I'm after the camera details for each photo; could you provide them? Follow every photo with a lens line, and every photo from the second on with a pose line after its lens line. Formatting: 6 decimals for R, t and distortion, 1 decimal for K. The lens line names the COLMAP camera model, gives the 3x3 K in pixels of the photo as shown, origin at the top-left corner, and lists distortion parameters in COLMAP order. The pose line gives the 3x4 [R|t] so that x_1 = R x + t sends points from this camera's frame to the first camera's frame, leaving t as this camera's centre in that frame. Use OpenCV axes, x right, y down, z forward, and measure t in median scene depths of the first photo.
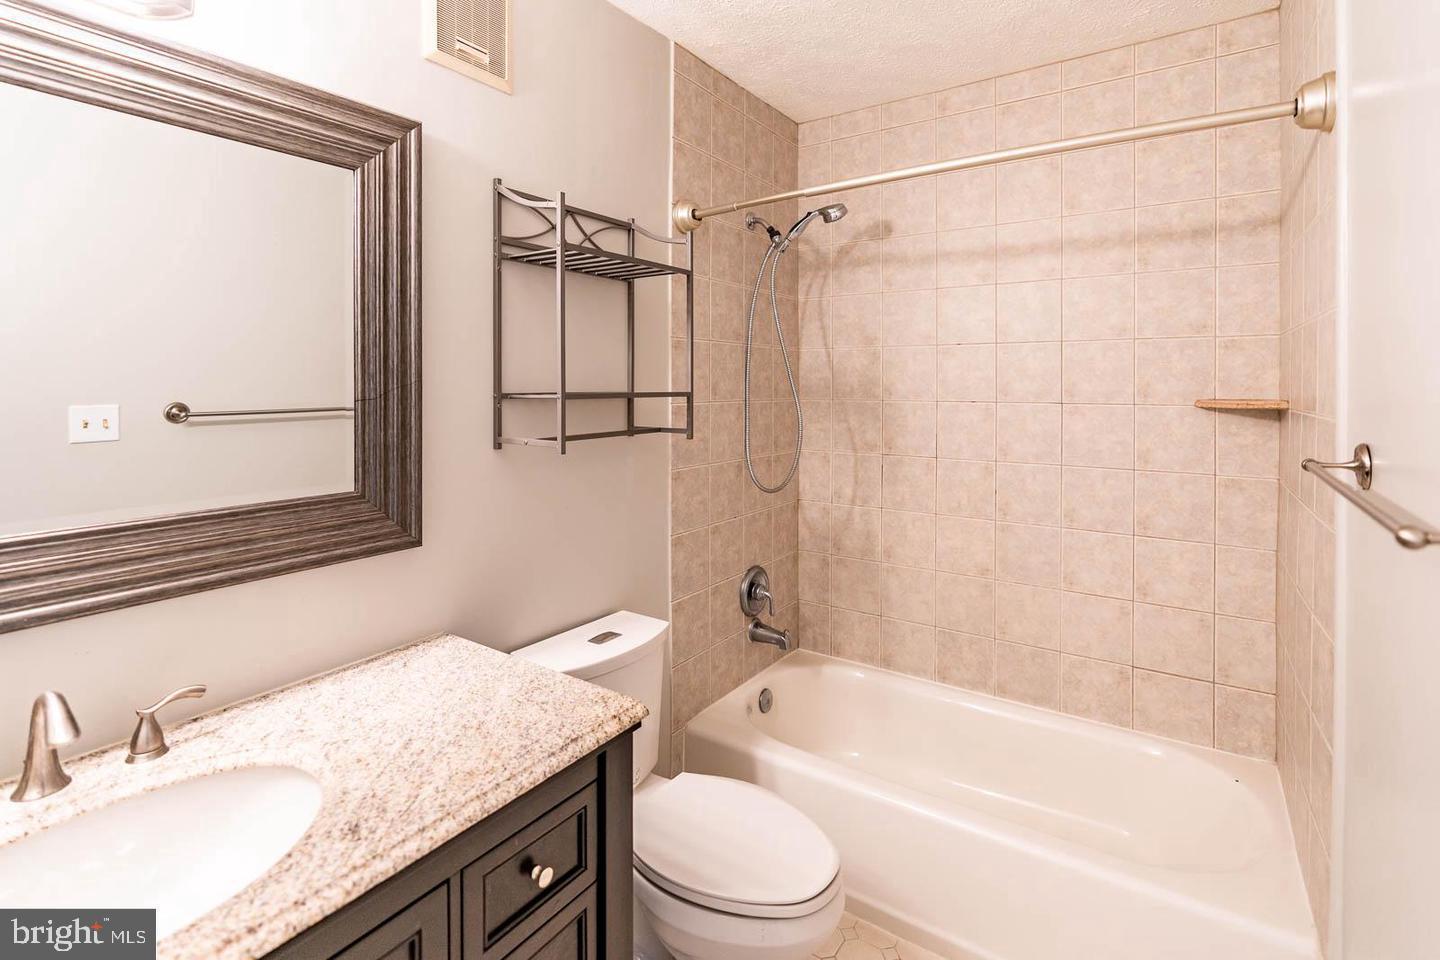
lens RADIAL K [[666.9, 0, 709.9], [0, 666.9, 408.1], [0, 0, 1]] dist [-0.007906, 0.003880]
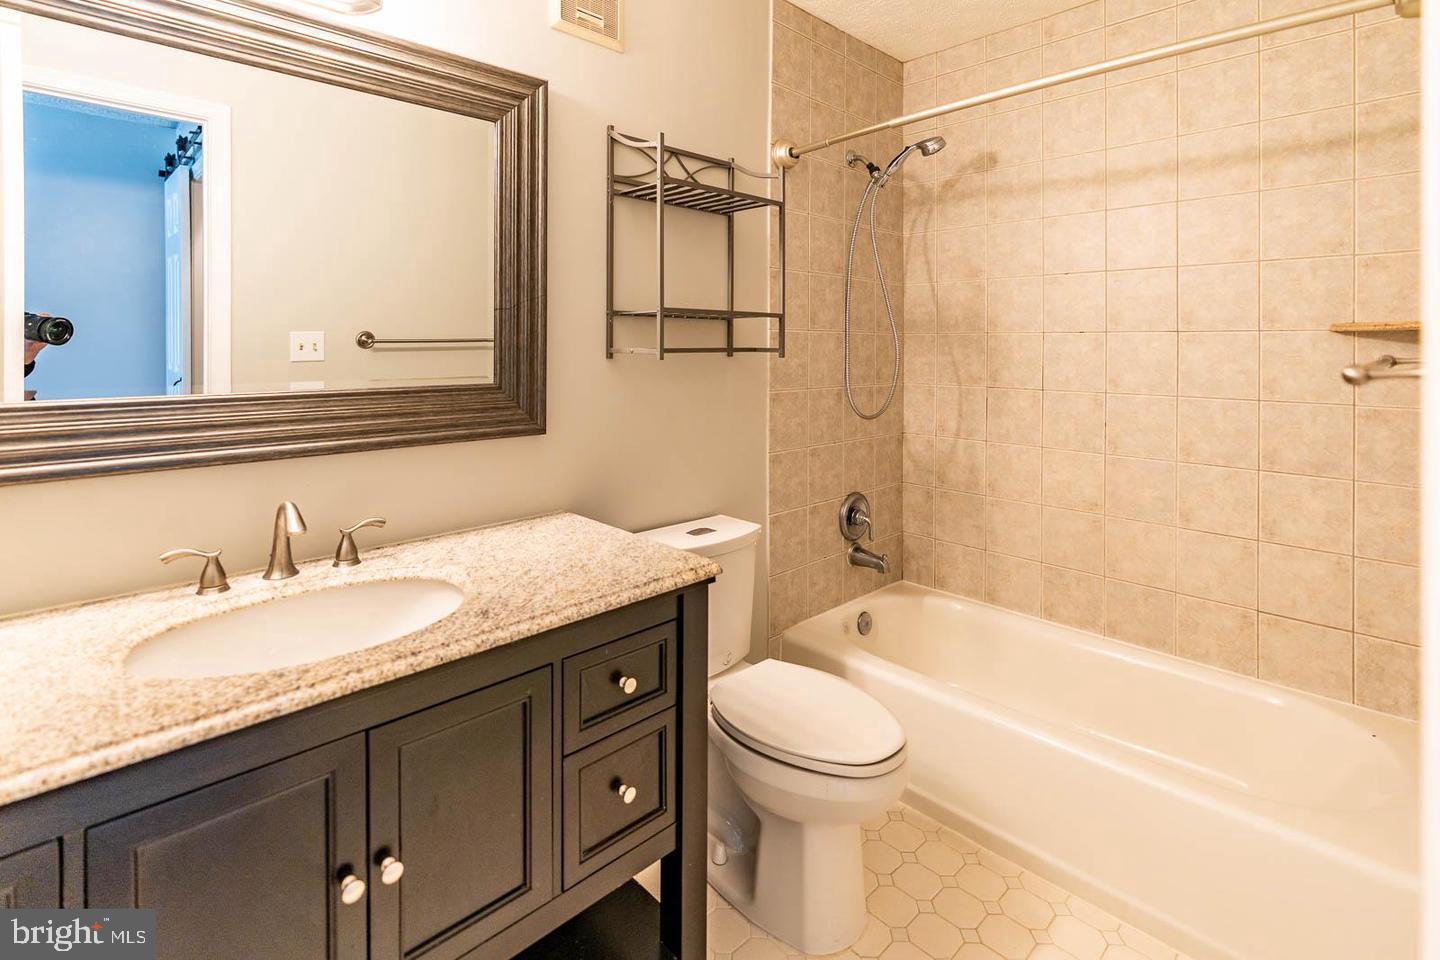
lens RADIAL K [[688.8, 0, 720.4], [0, 688.8, 379.0], [0, 0, 1]] dist [-0.004208, 0.001109]
pose [[0.980743, 0.010280, -0.195033, 0.106667], [-0.009844, 0.999946, 0.003209, 0.091375], [0.195056, -0.001227, 0.980791, -0.143071]]
